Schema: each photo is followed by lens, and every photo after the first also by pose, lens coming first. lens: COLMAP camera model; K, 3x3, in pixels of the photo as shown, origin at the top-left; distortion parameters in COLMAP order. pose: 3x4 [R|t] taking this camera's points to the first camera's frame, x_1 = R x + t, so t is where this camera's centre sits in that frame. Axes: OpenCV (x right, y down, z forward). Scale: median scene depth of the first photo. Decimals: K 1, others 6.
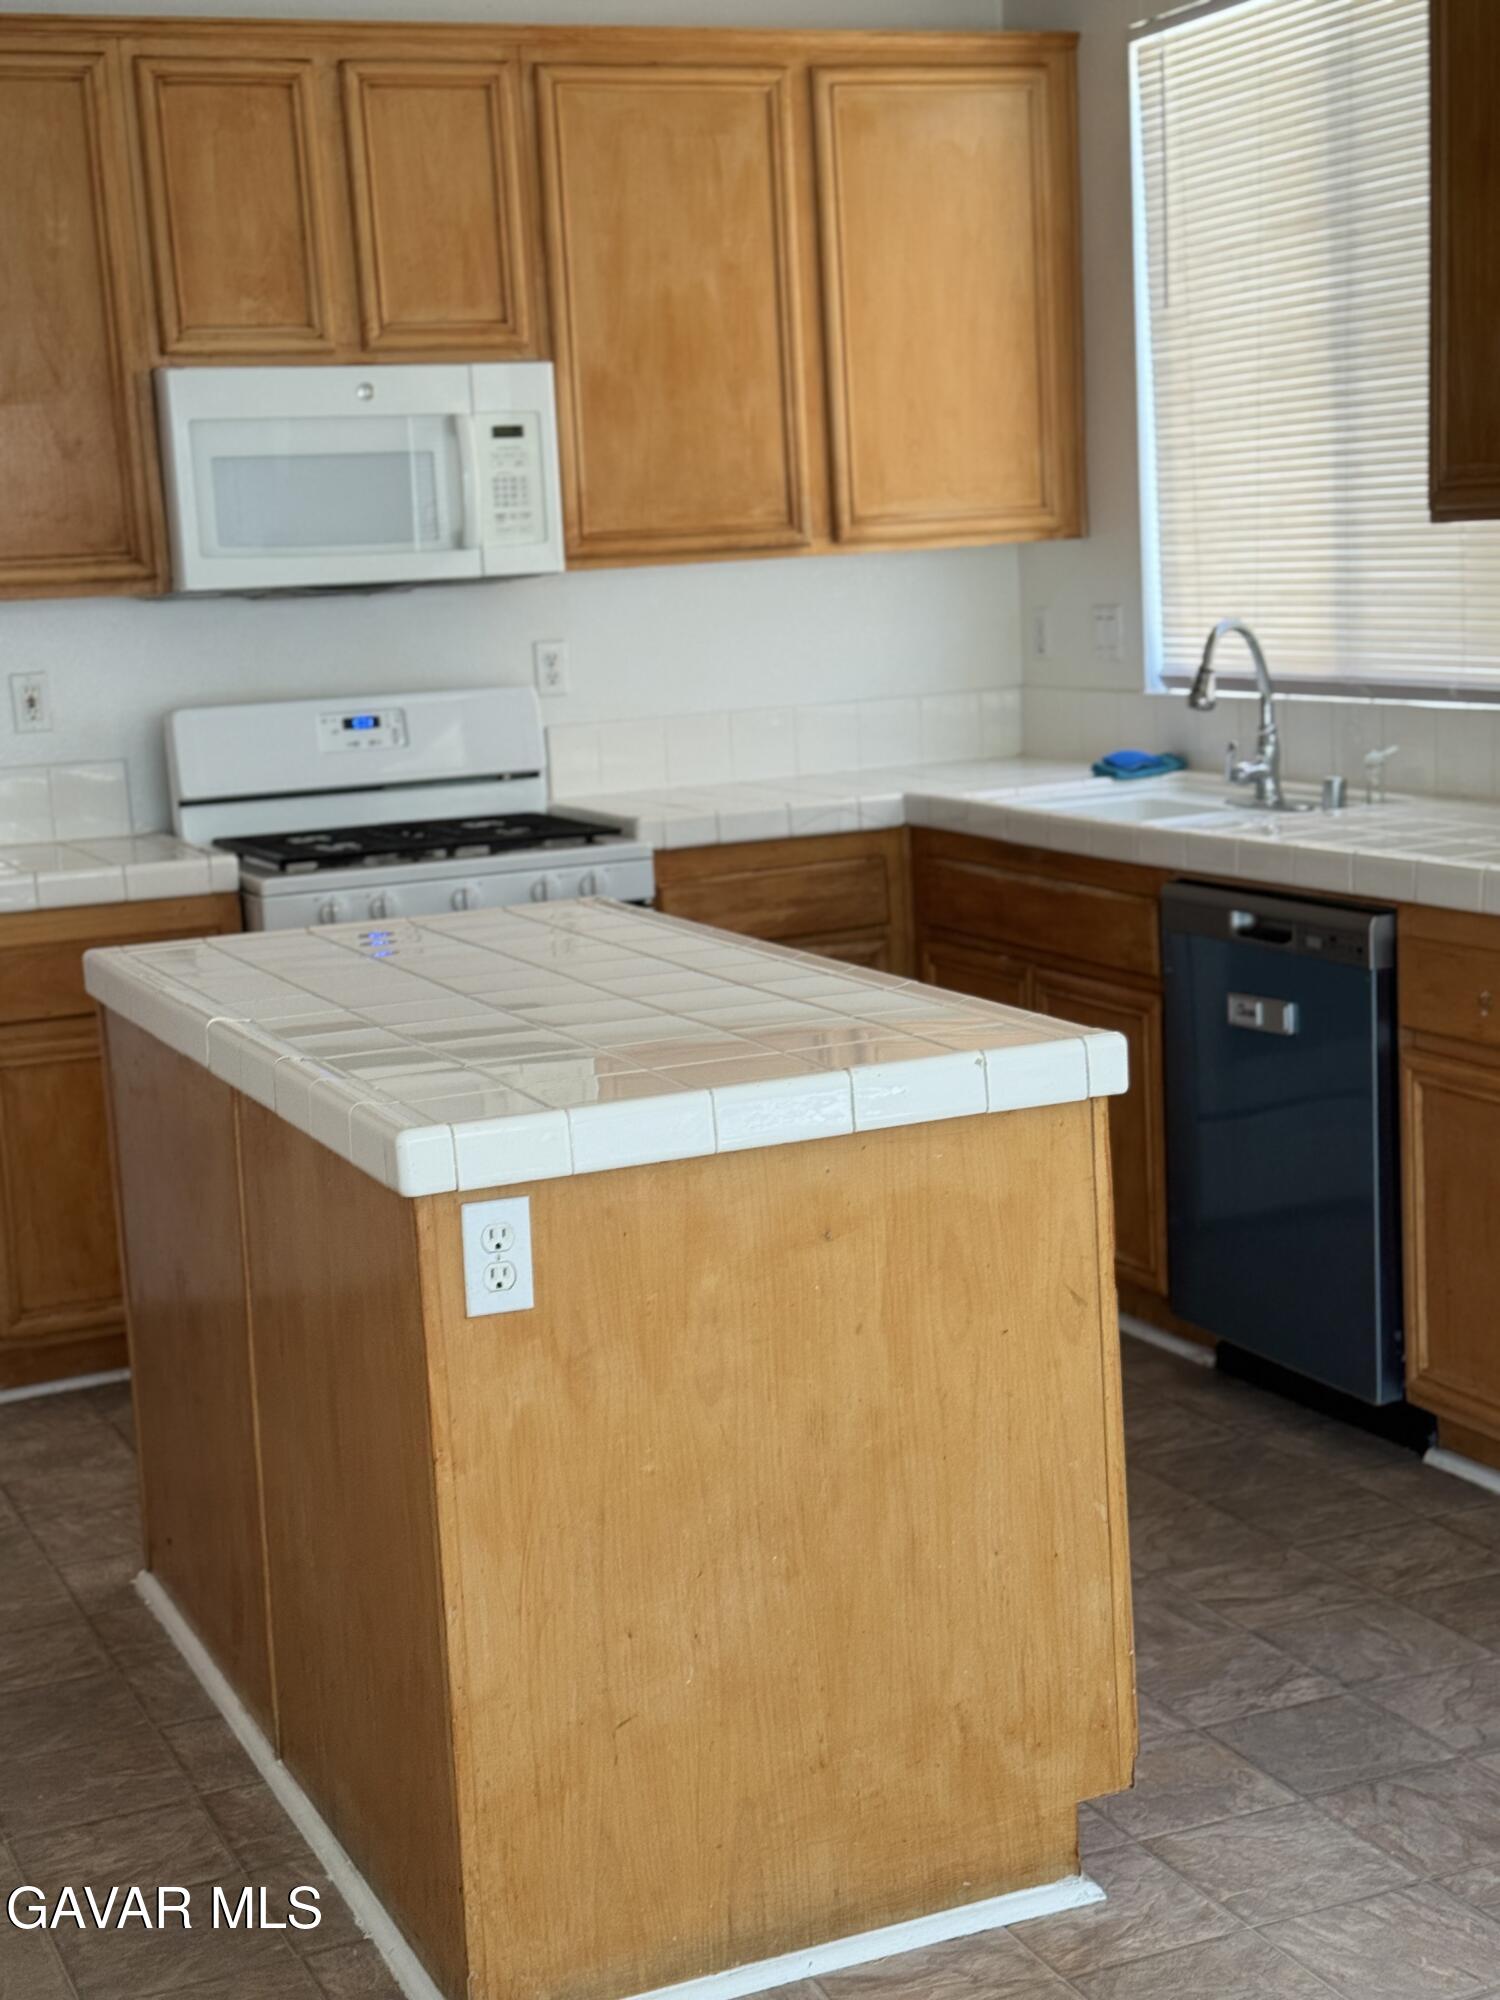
lens RADIAL K [[2905.4, 0, 750.0], [0, 2905.4, 1000.0], [0, 0, 1]] dist [0.131891, 0.010603]
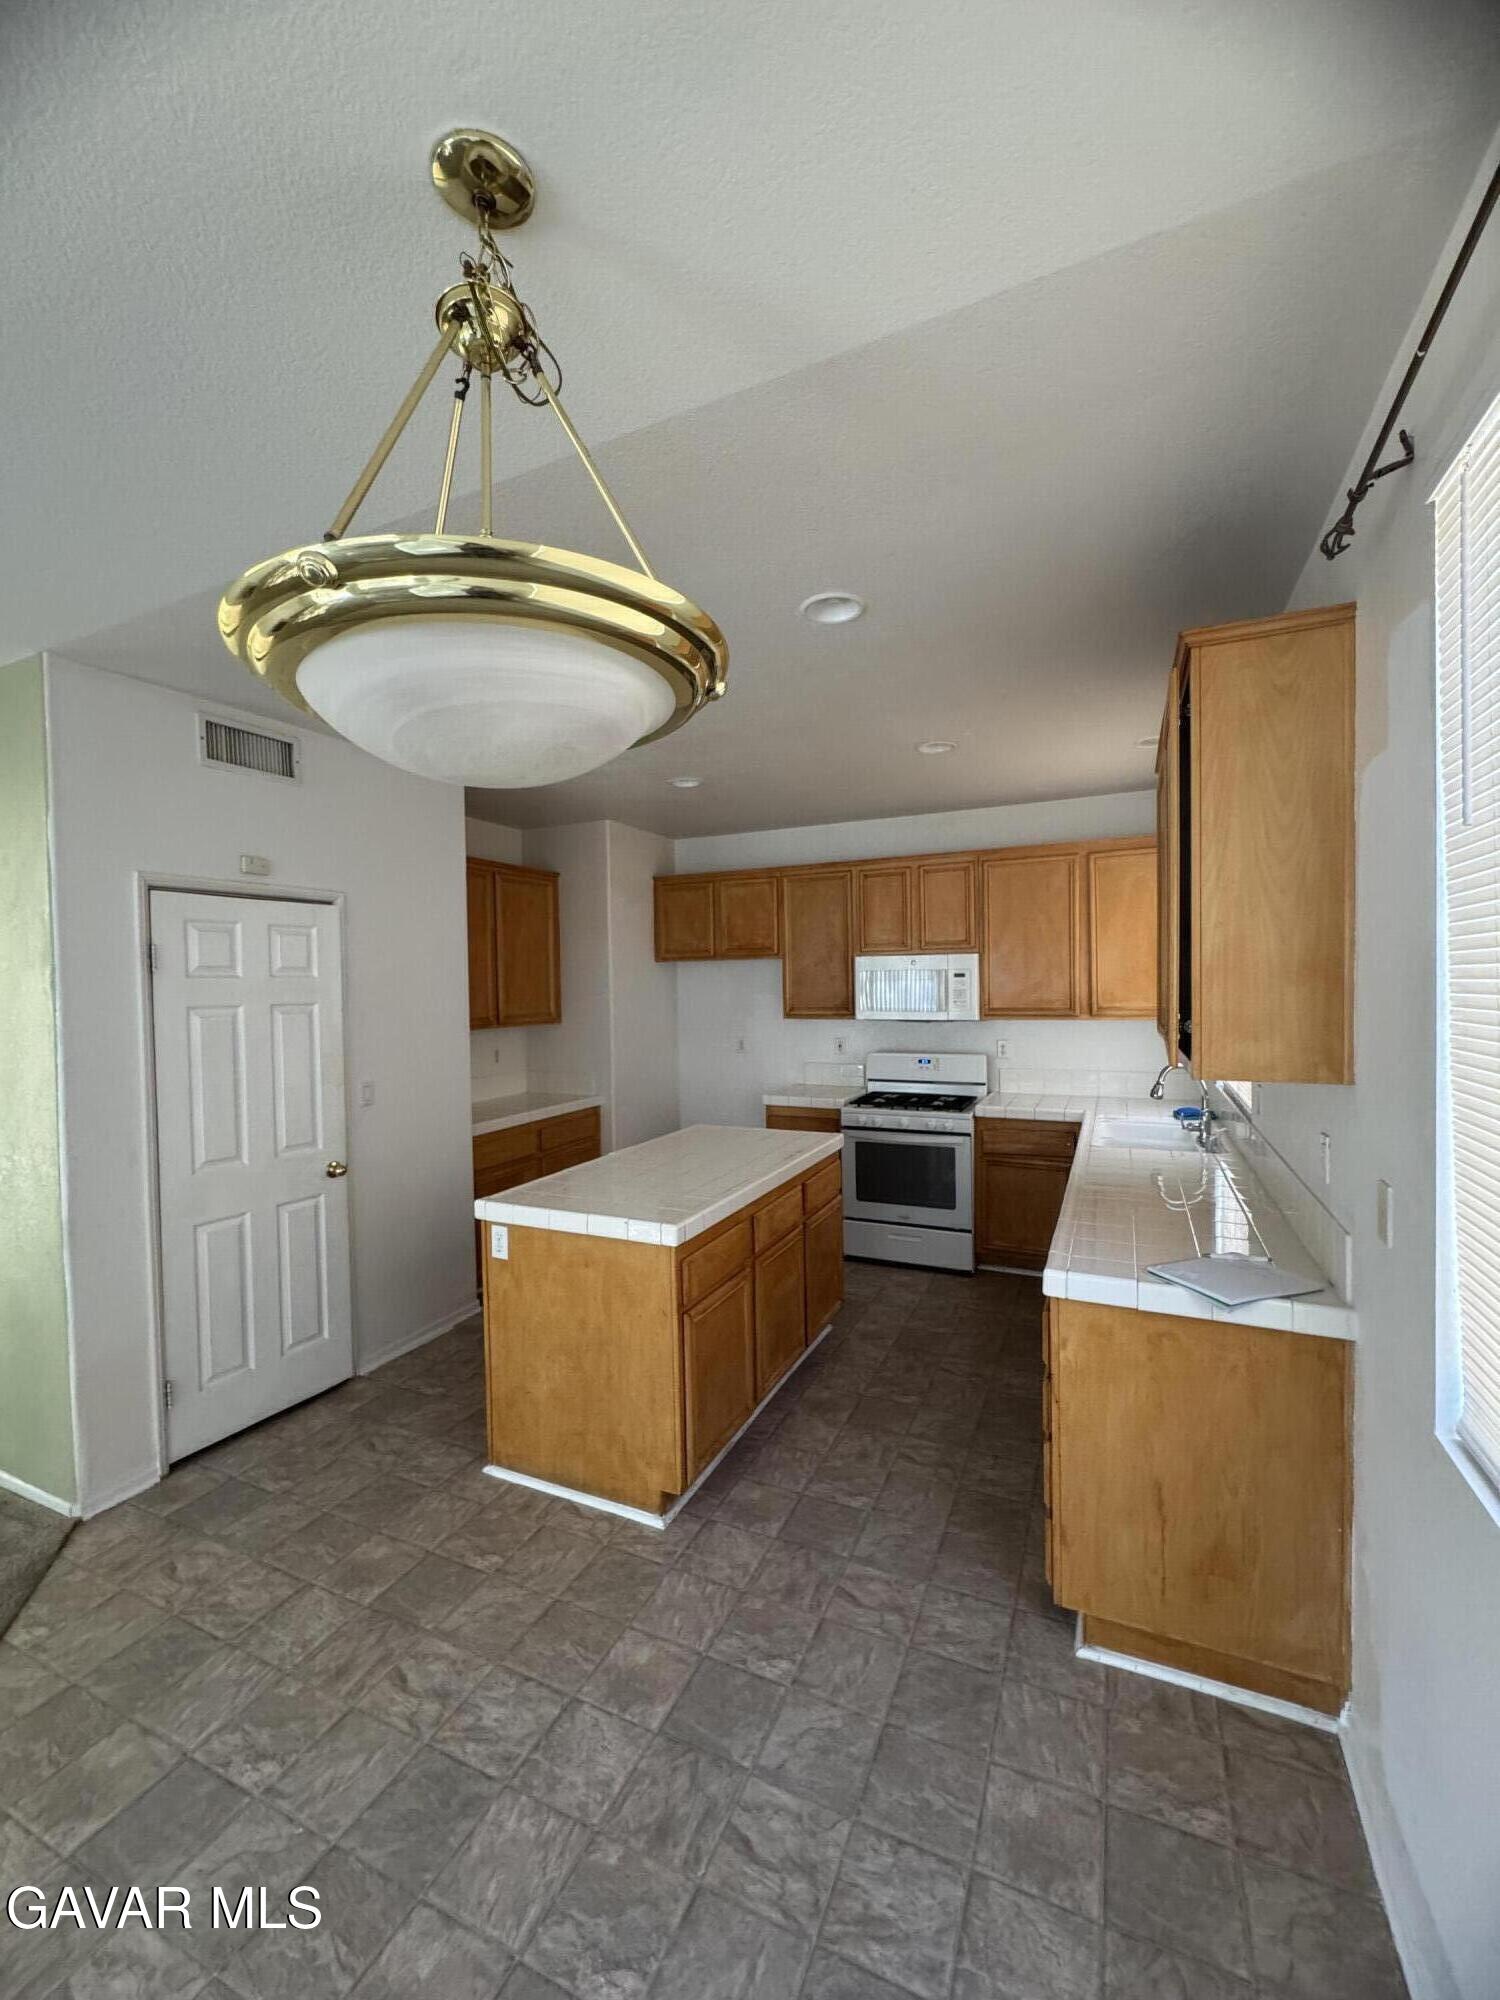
lens RADIAL K [[801.4, 0, 750.0], [0, 801.4, 1000.0], [0, 0, 1]] dist [-0.001794, -0.000099]
pose [[0.663011, 0.059068, -0.746276, 0.722063], [-0.138871, 0.989284, -0.045074, -0.175623], [0.735616, 0.133520, 0.664109, 0.483728]]
